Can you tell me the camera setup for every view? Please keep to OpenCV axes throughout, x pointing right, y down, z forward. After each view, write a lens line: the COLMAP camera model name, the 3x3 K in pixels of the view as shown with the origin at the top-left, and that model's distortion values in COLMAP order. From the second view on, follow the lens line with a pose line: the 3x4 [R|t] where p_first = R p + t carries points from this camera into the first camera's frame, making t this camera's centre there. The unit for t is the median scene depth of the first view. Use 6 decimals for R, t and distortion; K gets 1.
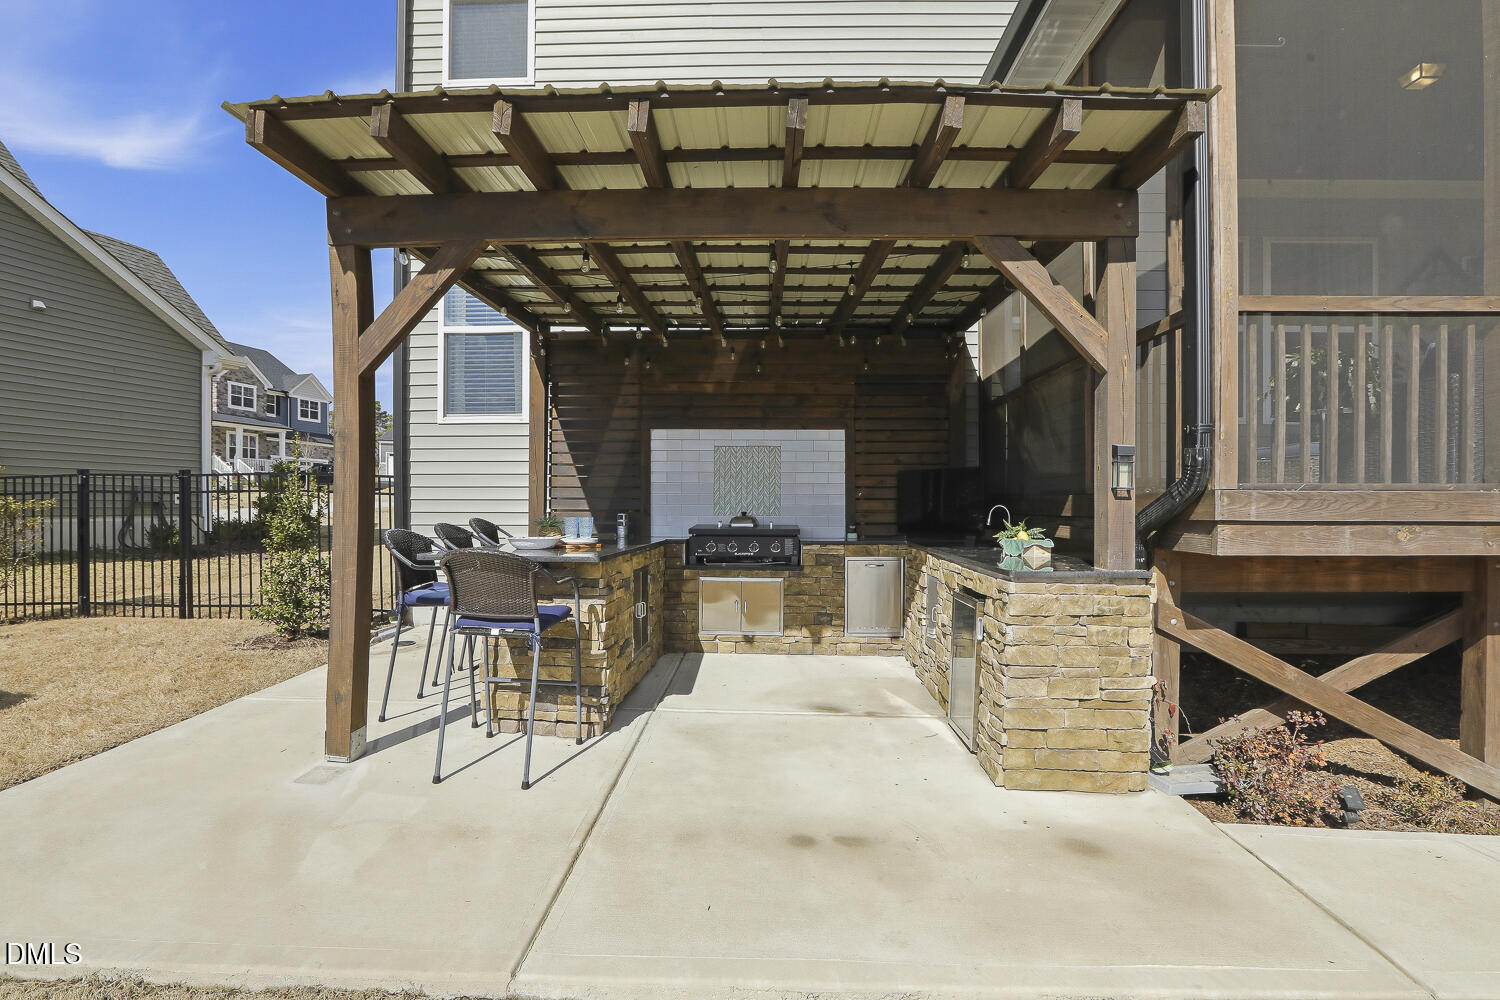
lens RADIAL K [[699.8, 0, 751.6], [0, 699.8, 503.1], [0, 0, 1]] dist [-0.044052, 0.004596]
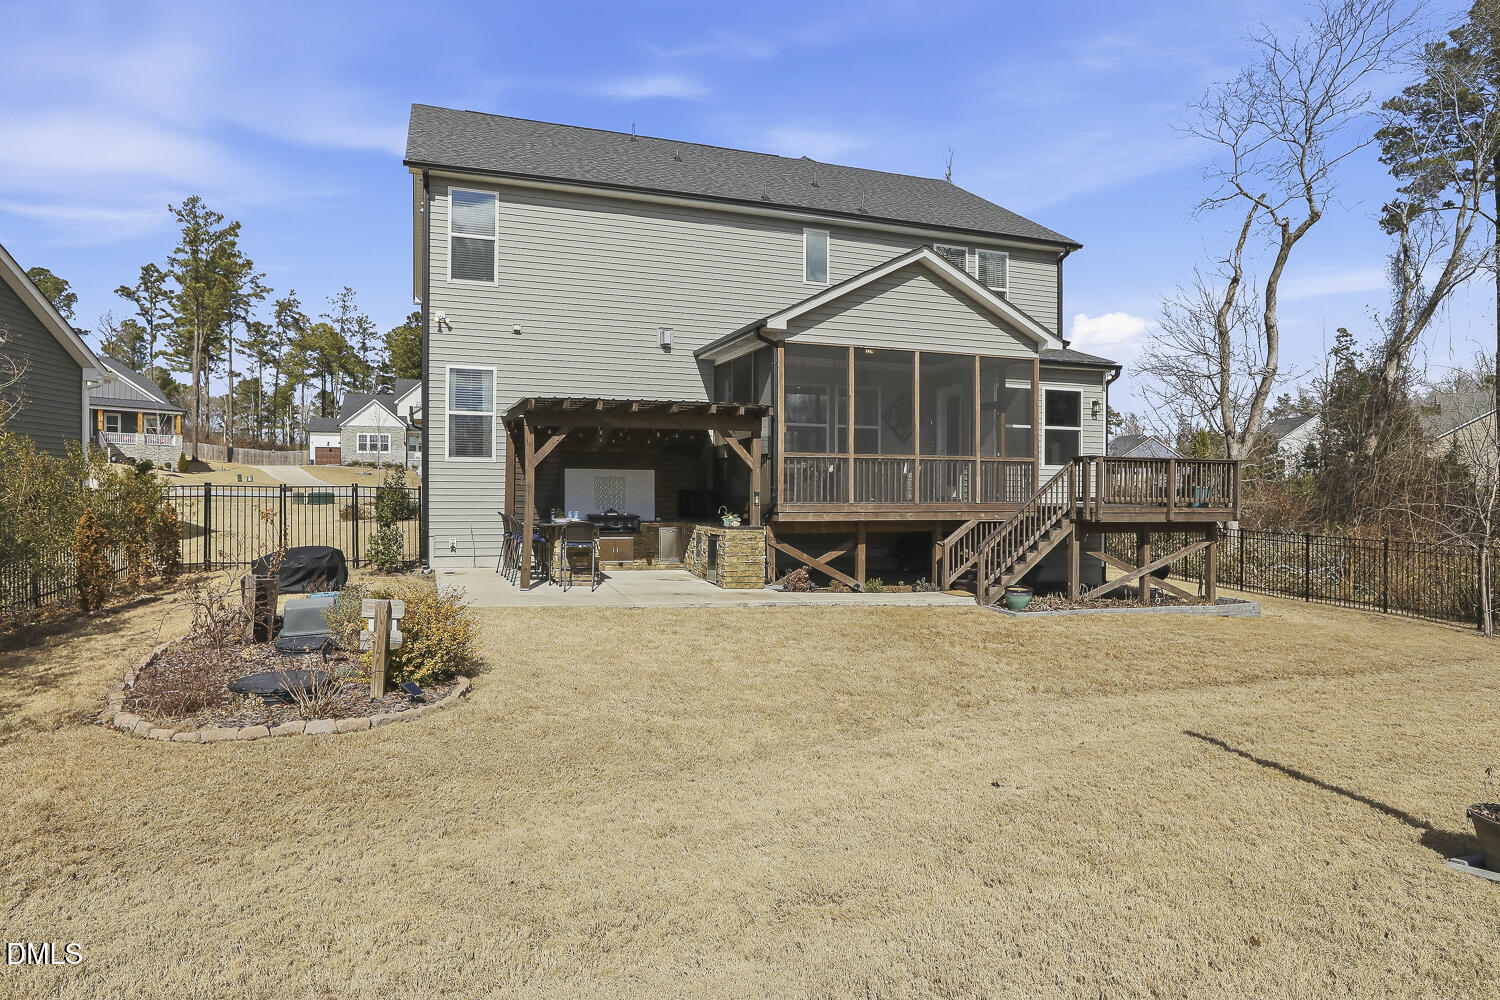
lens RADIAL K [[941.6, 0, 746.4], [0, 941.6, 488.1], [0, 0, 1]] dist [-0.003234, -0.003541]
pose [[0.927574, 0.006105, 0.373591, -0.878702], [-0.006253, 0.999980, -0.000817, -0.061642], [-0.373588, -0.001578, 0.927593, -2.305418]]
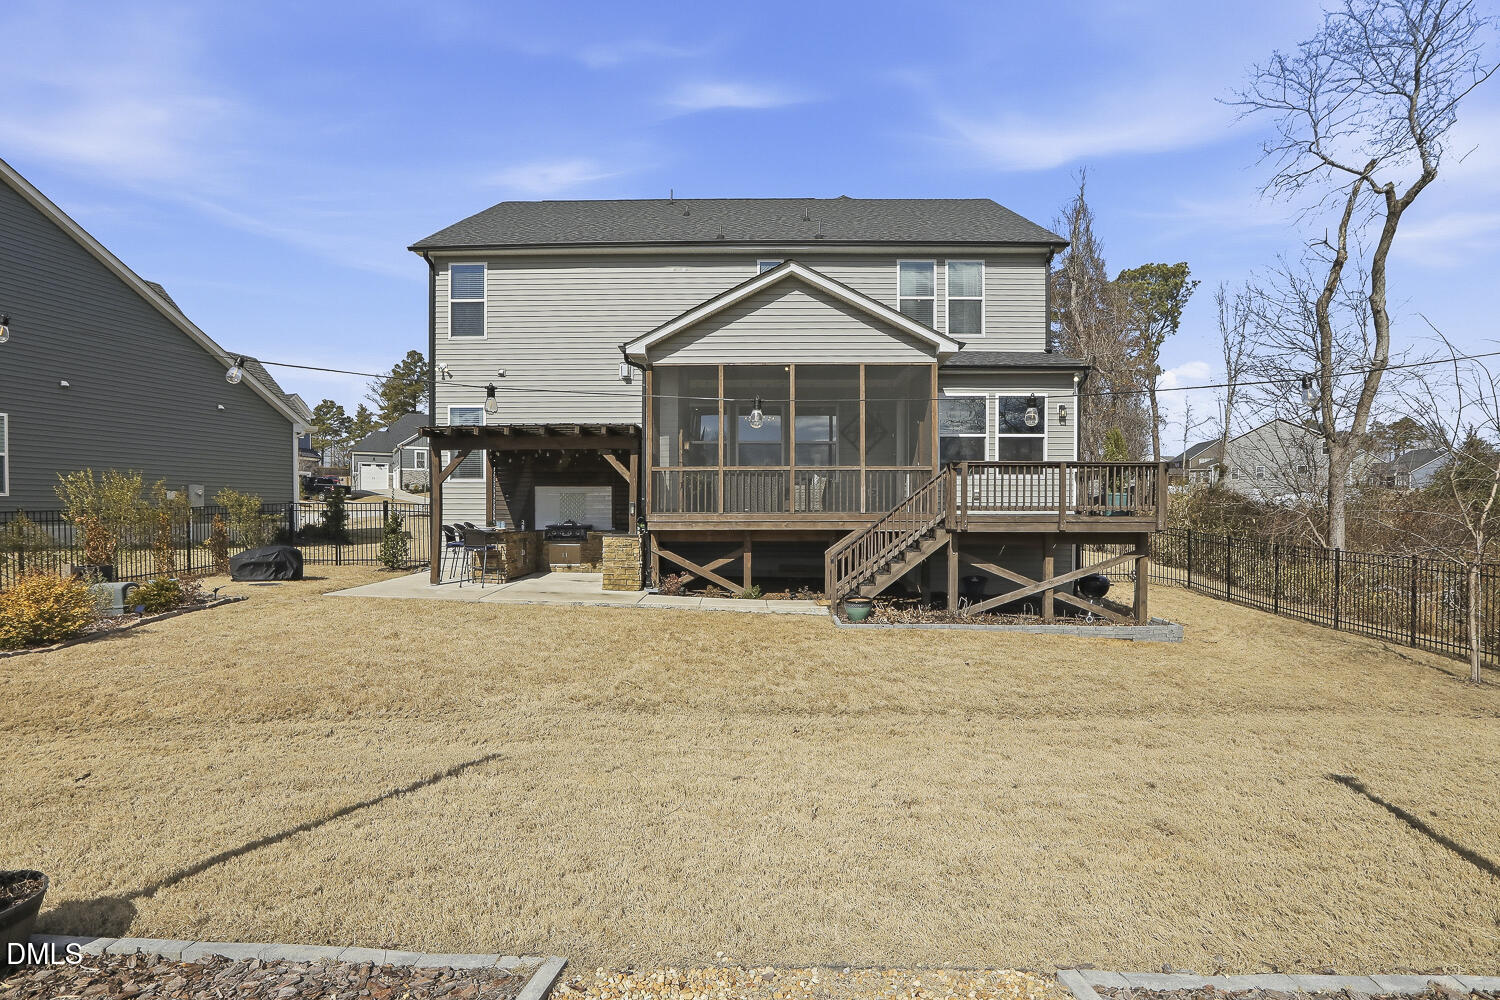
lens RADIAL K [[794.0, 0, 749.0], [0, 794.0, 513.1], [0, 0, 1]] dist [-0.031242, 0.003623]
pose [[0.999983, -0.002040, -0.005438, 0.805569], [0.002070, 0.999983, 0.005392, -0.030542], [0.005426, -0.005403, 0.999971, -2.316692]]
